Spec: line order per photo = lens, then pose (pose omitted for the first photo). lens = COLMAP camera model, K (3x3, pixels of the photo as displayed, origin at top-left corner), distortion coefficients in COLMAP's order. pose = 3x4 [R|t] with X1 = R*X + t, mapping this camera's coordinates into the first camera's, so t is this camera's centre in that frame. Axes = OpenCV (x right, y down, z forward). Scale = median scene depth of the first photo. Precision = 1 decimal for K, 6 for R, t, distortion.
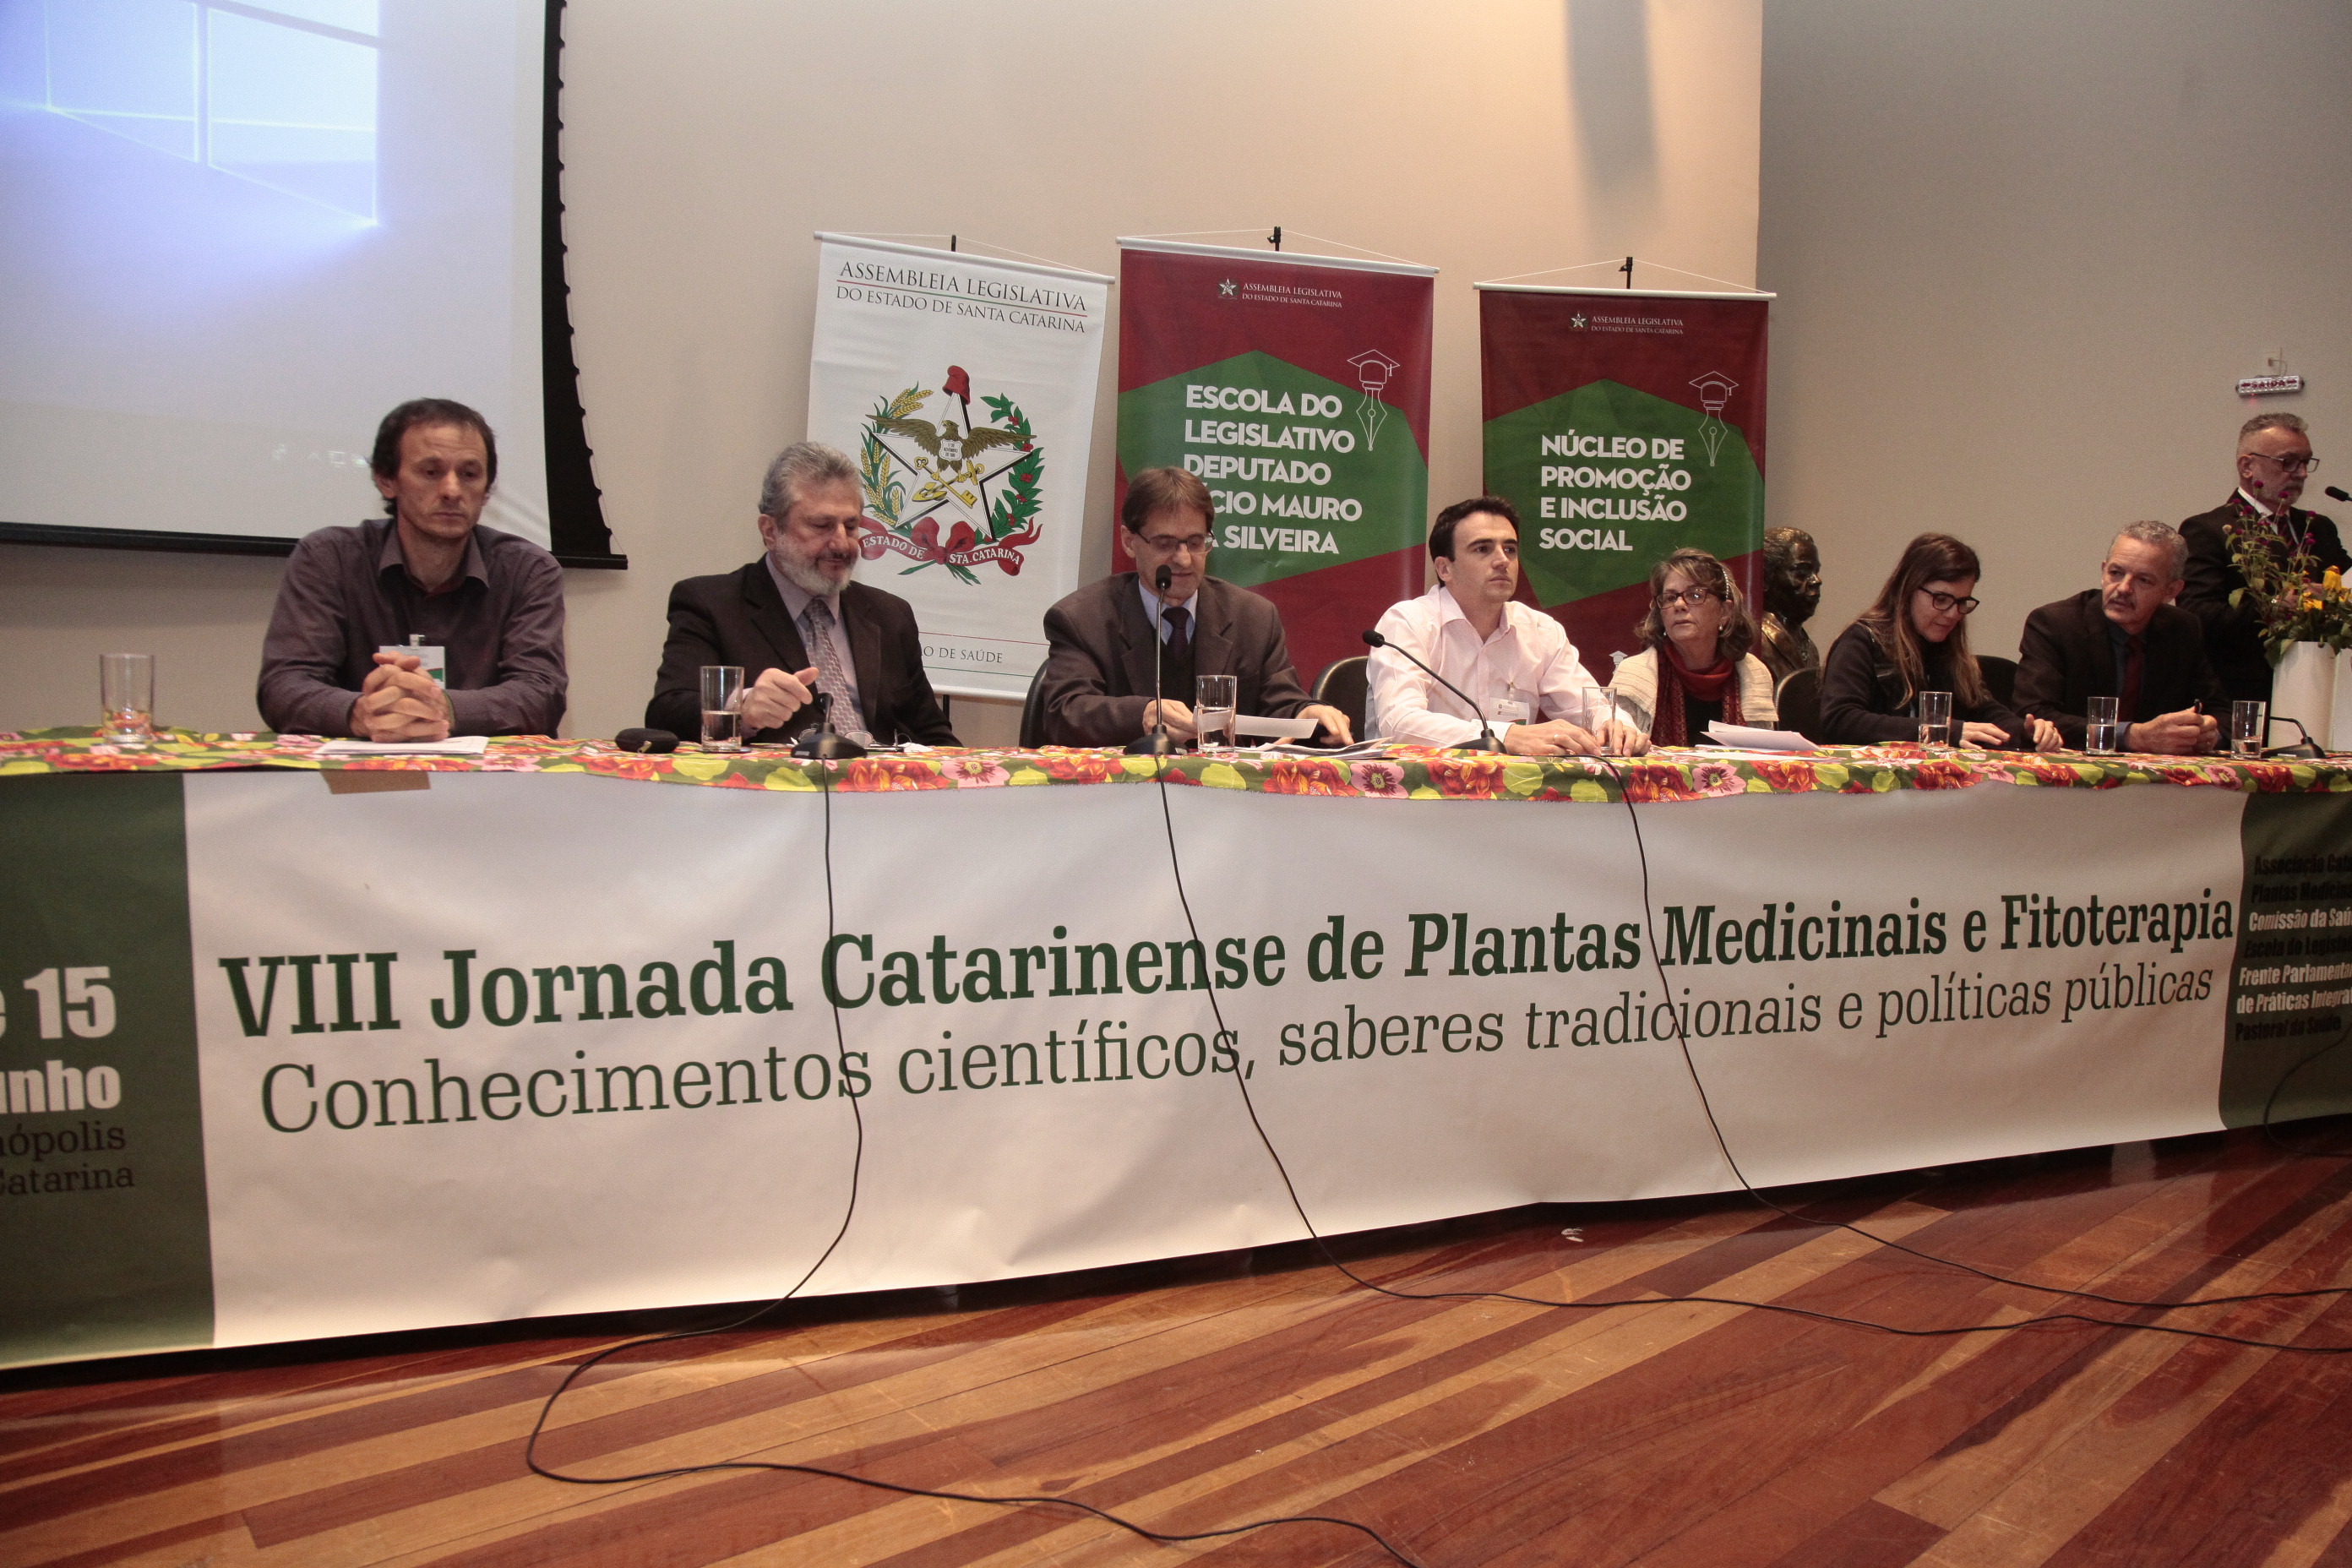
lens RADIAL K [[1614.1, 0, 1225.0], [0, 1614.1, 794.7], [0, 0, 1]] dist [-0.120516, 0.067586]
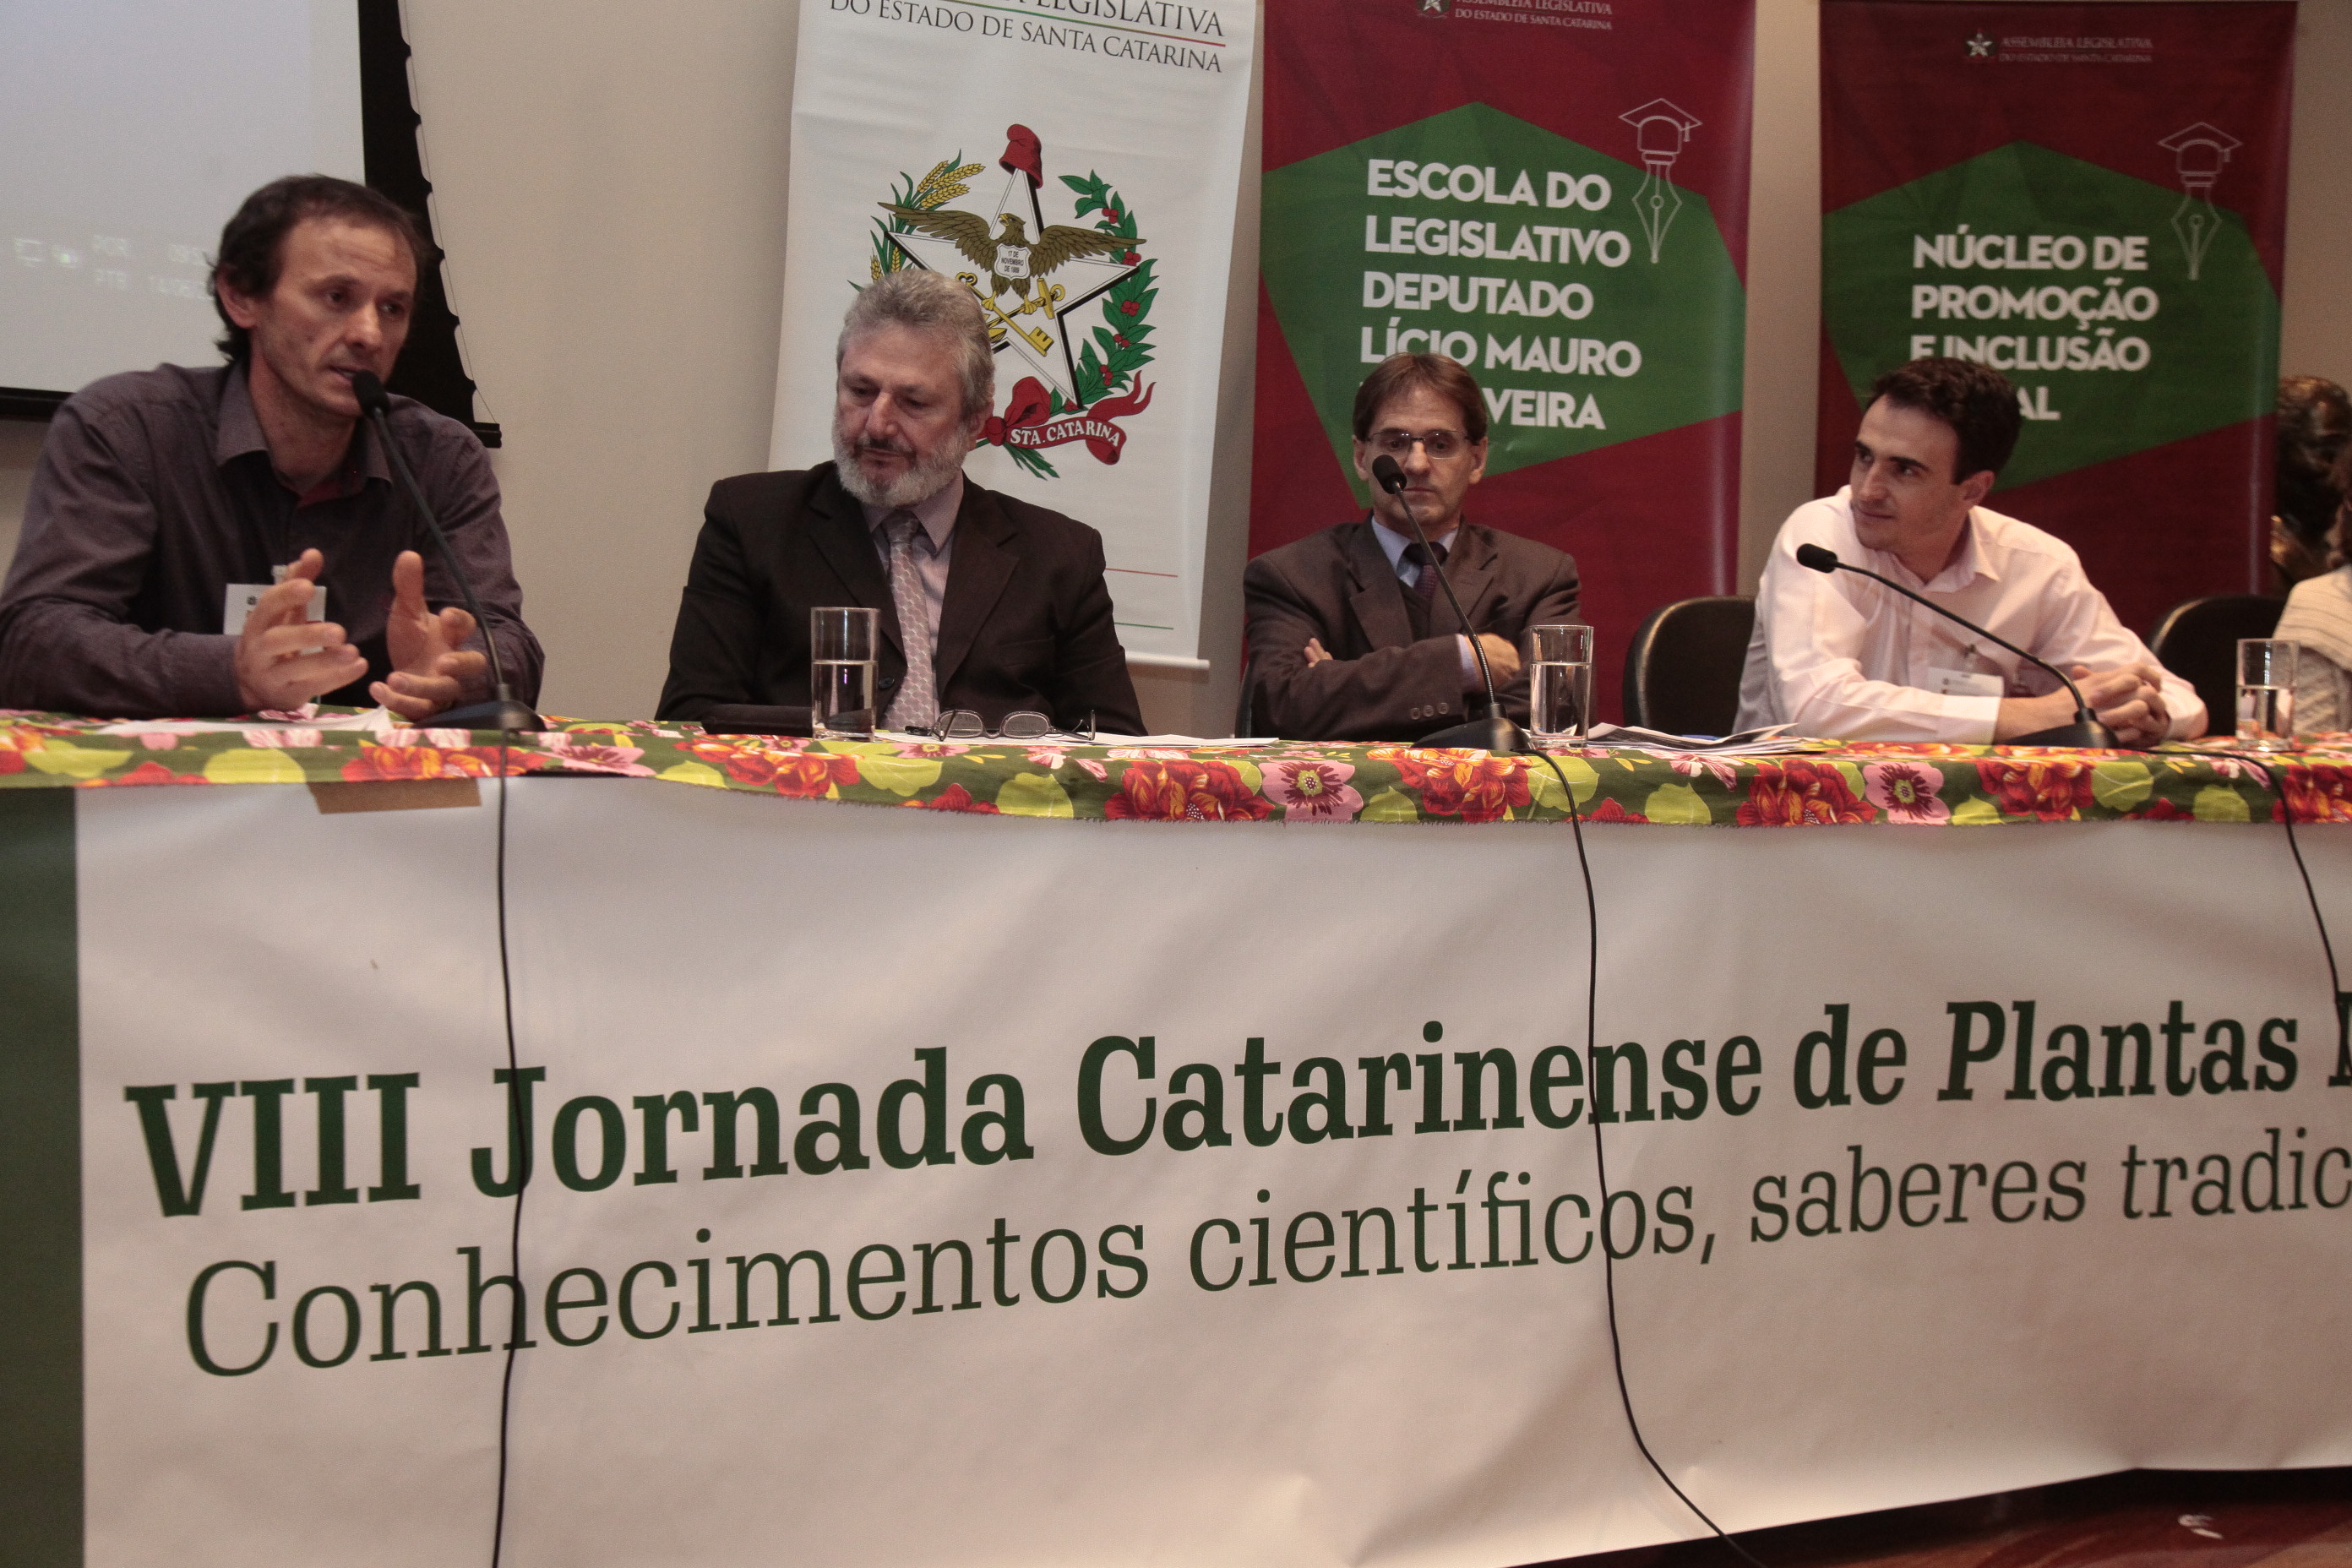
lens RADIAL K [[2574.7, 0, 1209.4], [0, 2574.7, 797.1], [0, 0, 1]] dist [0.023488, 0.151484]
pose [[0.999955, -0.001673, 0.009314, -0.151715], [0.001731, 0.999980, -0.006152, -0.000339], [-0.009304, 0.006168, 0.999938, -0.008406]]
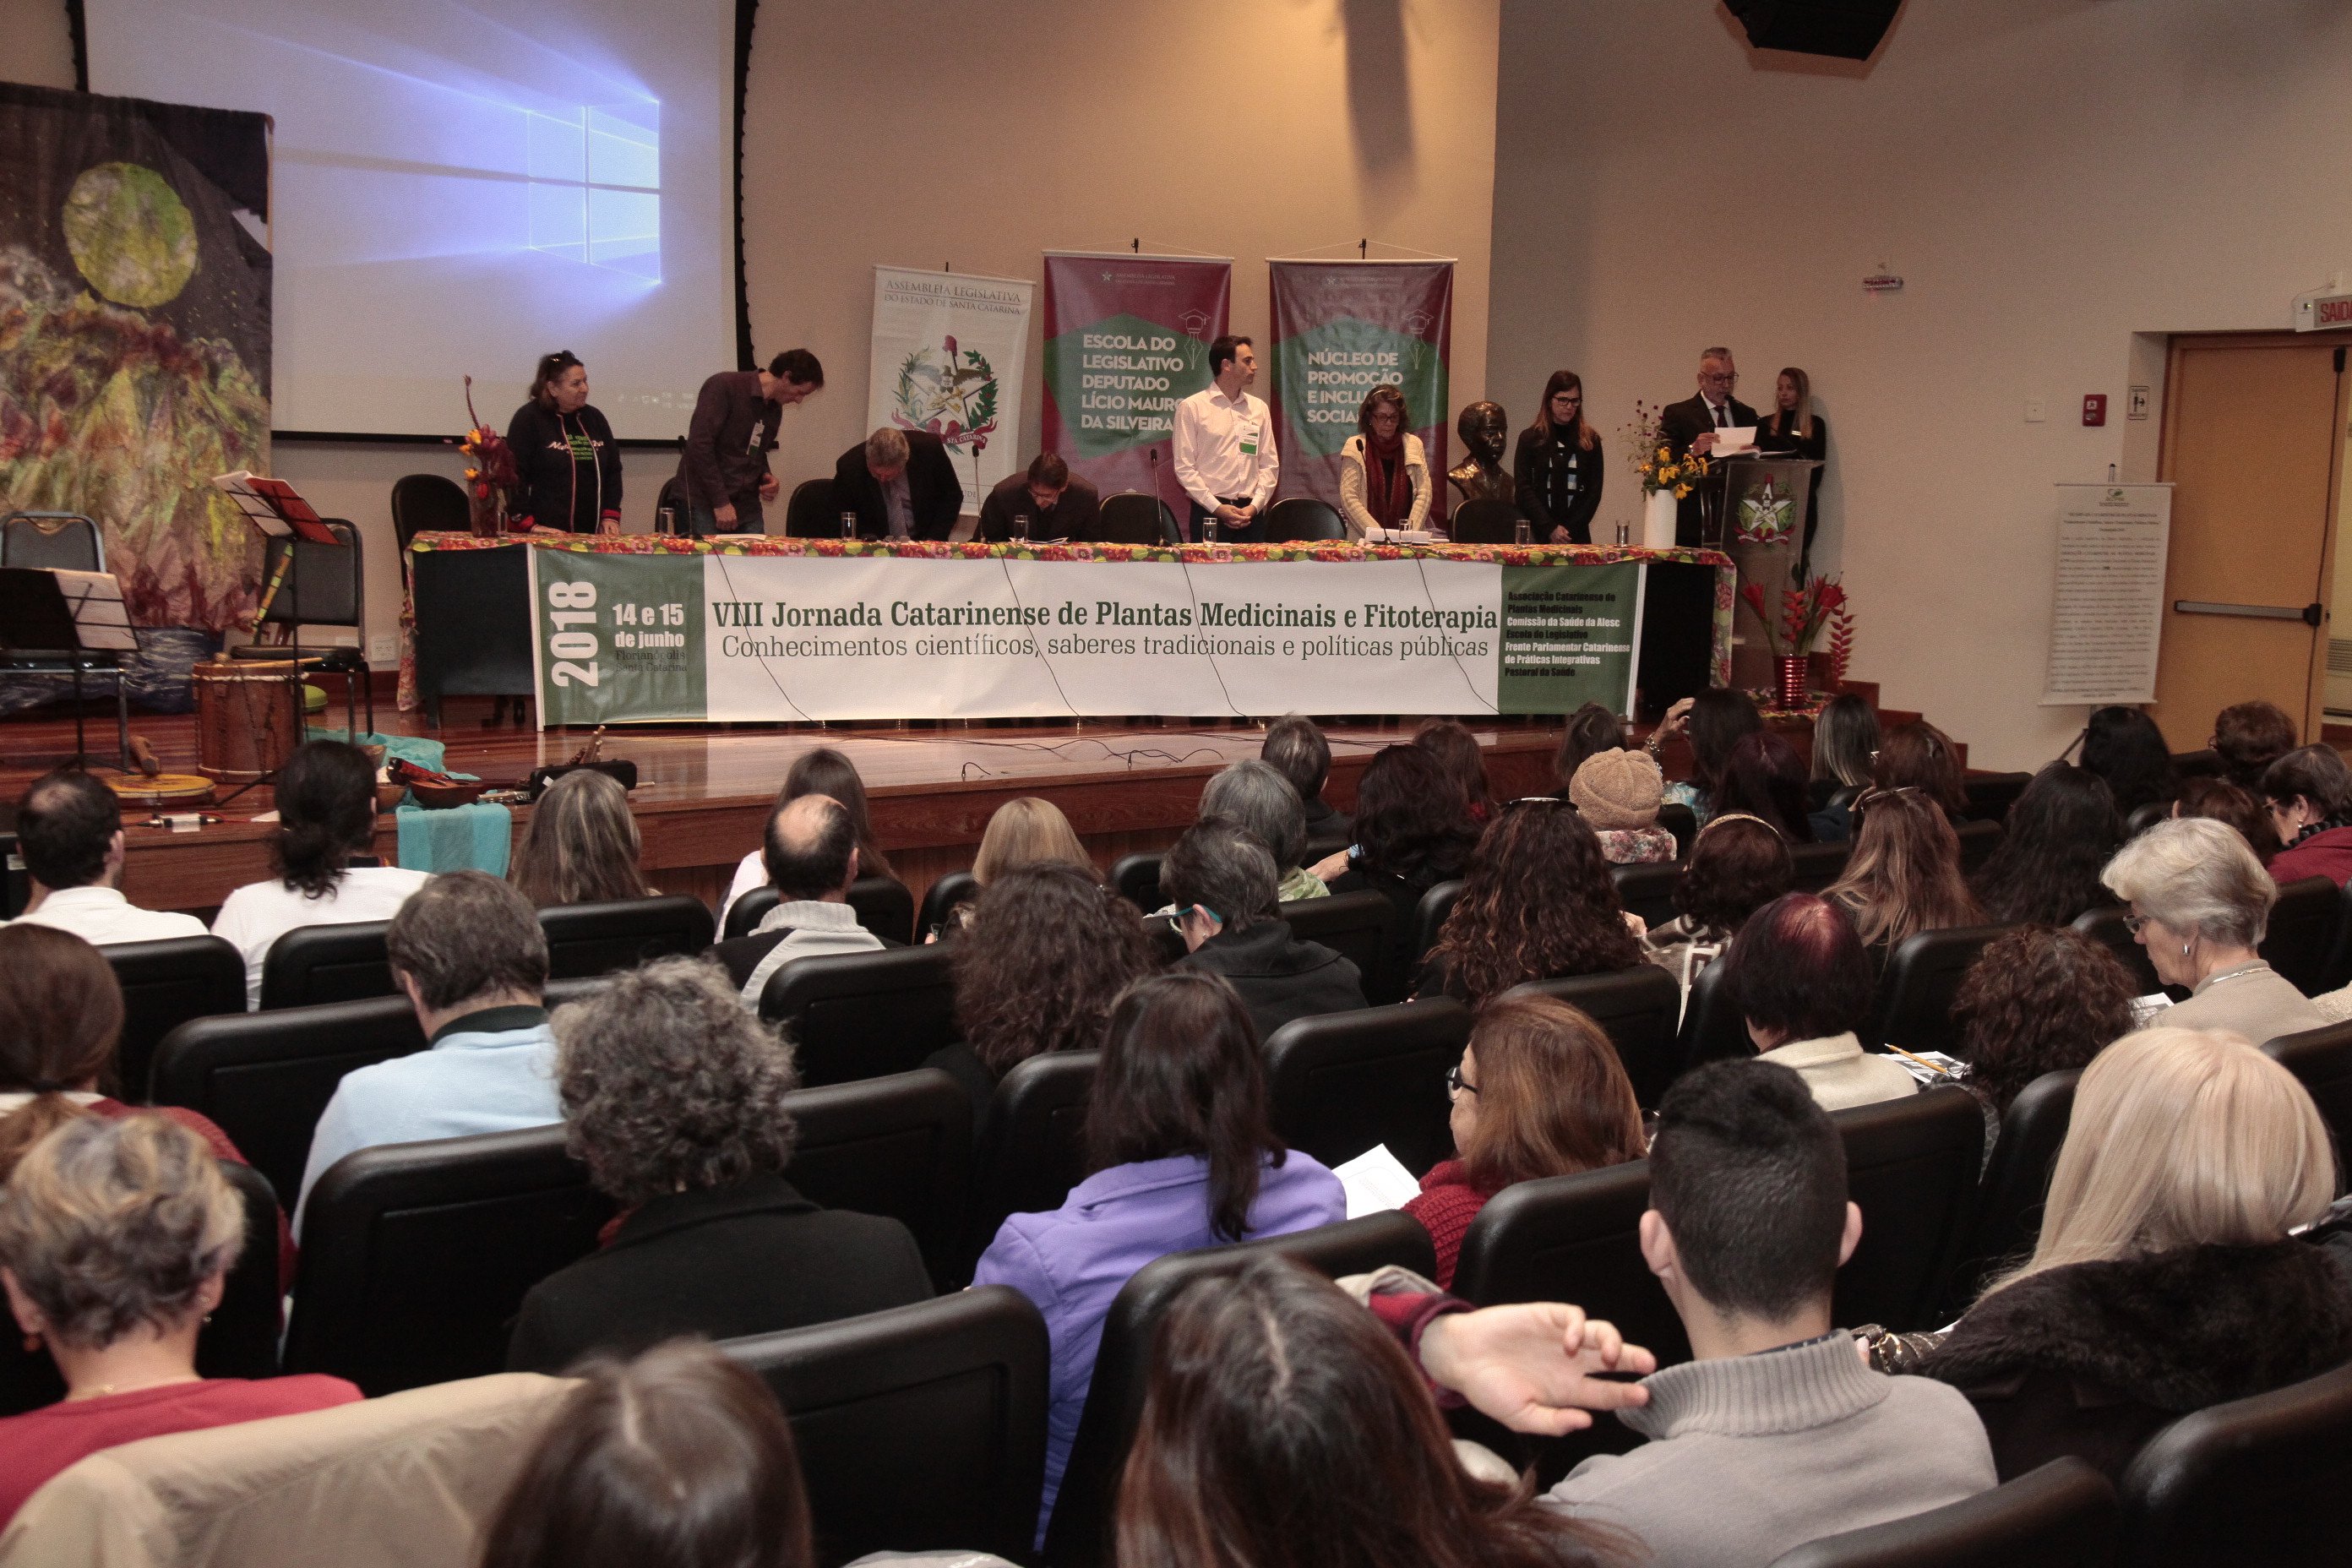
lens RADIAL K [[2574.7, 0, 1209.4], [0, 2574.7, 797.1], [0, 0, 1]] dist [0.023488, 0.151484]
pose [[0.995313, 0.013226, -0.095794, 0.613335], [-0.007061, 0.997899, 0.064409, 0.101835], [0.096445, -0.063431, 0.993315, -2.848767]]
